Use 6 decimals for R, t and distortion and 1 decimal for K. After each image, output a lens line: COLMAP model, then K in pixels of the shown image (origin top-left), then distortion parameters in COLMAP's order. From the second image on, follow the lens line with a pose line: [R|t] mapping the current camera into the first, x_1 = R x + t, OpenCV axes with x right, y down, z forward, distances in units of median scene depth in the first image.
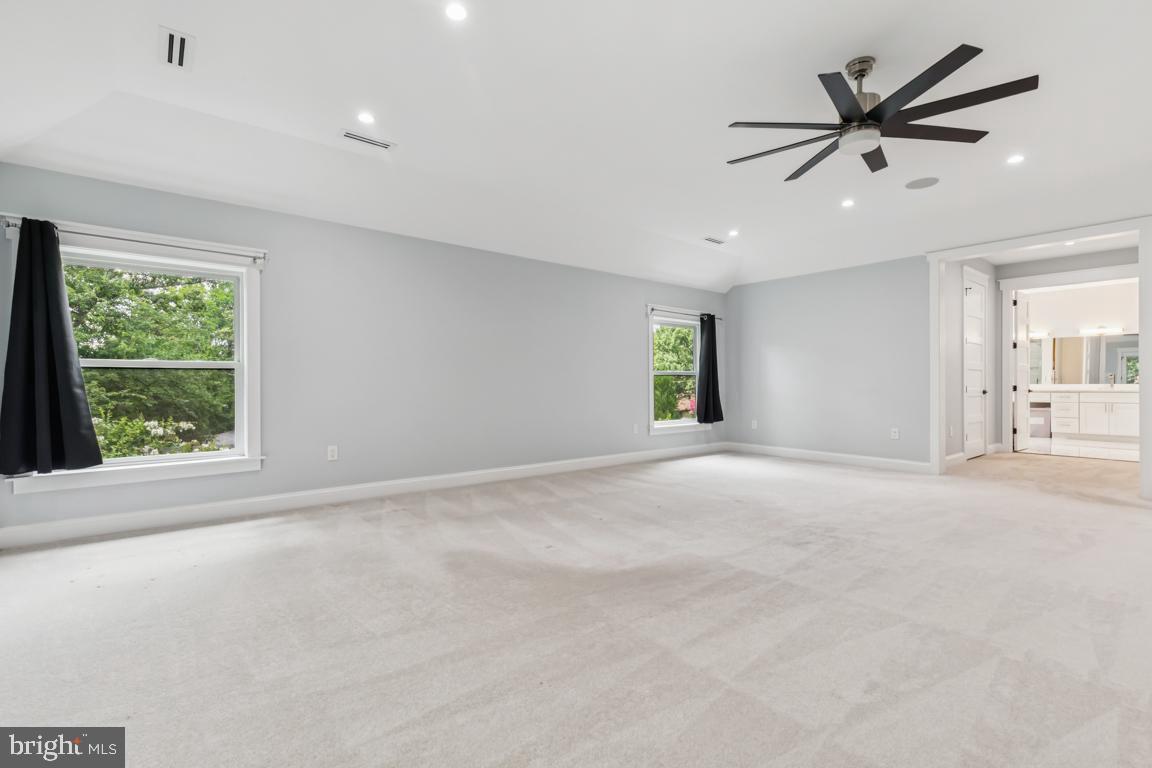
lens RADIAL K [[527.3, 0, 576.1], [0, 527.3, 382.4], [0, 0, 1]] dist [0.001579, -0.000474]
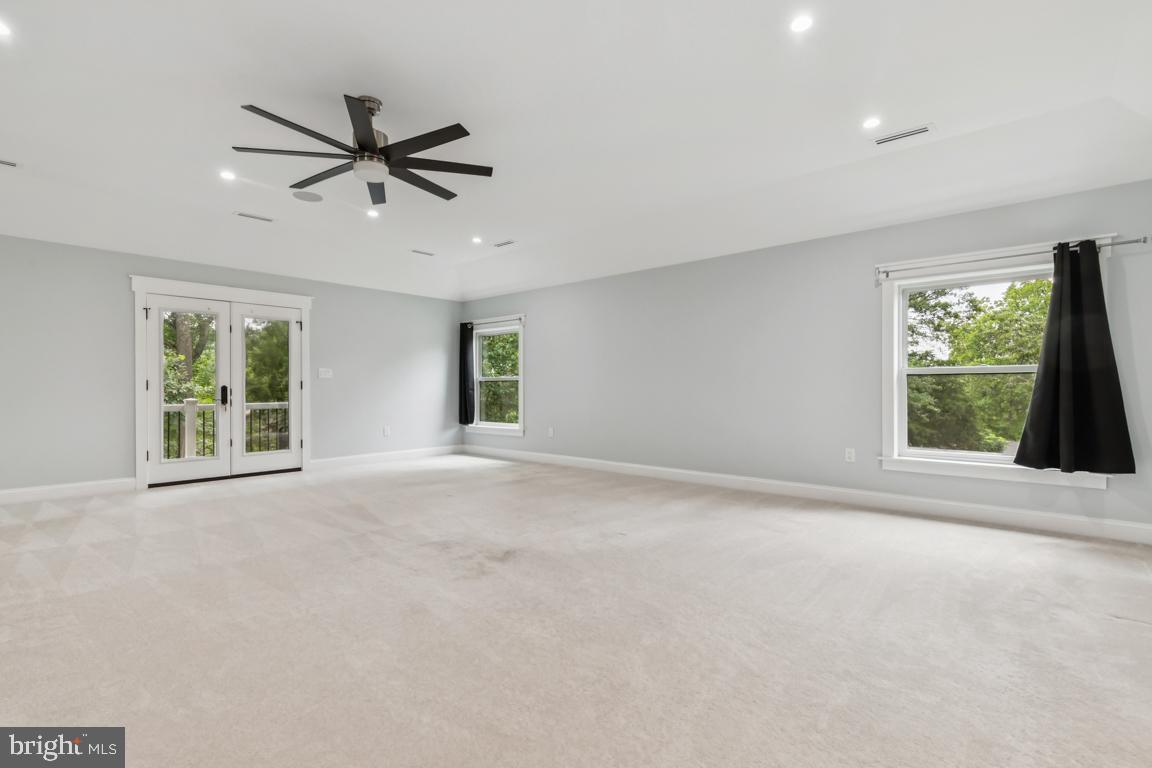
lens RADIAL K [[527.3, 0, 575.0], [0, 527.3, 384.7], [0, 0, 1]] dist [0.001579, -0.000474]
pose [[0.165032, -0.002057, -0.986286, 0.685860], [0.009128, 0.999958, -0.000559, -0.005189], [0.986246, -0.008910, 0.165044, 0.503311]]
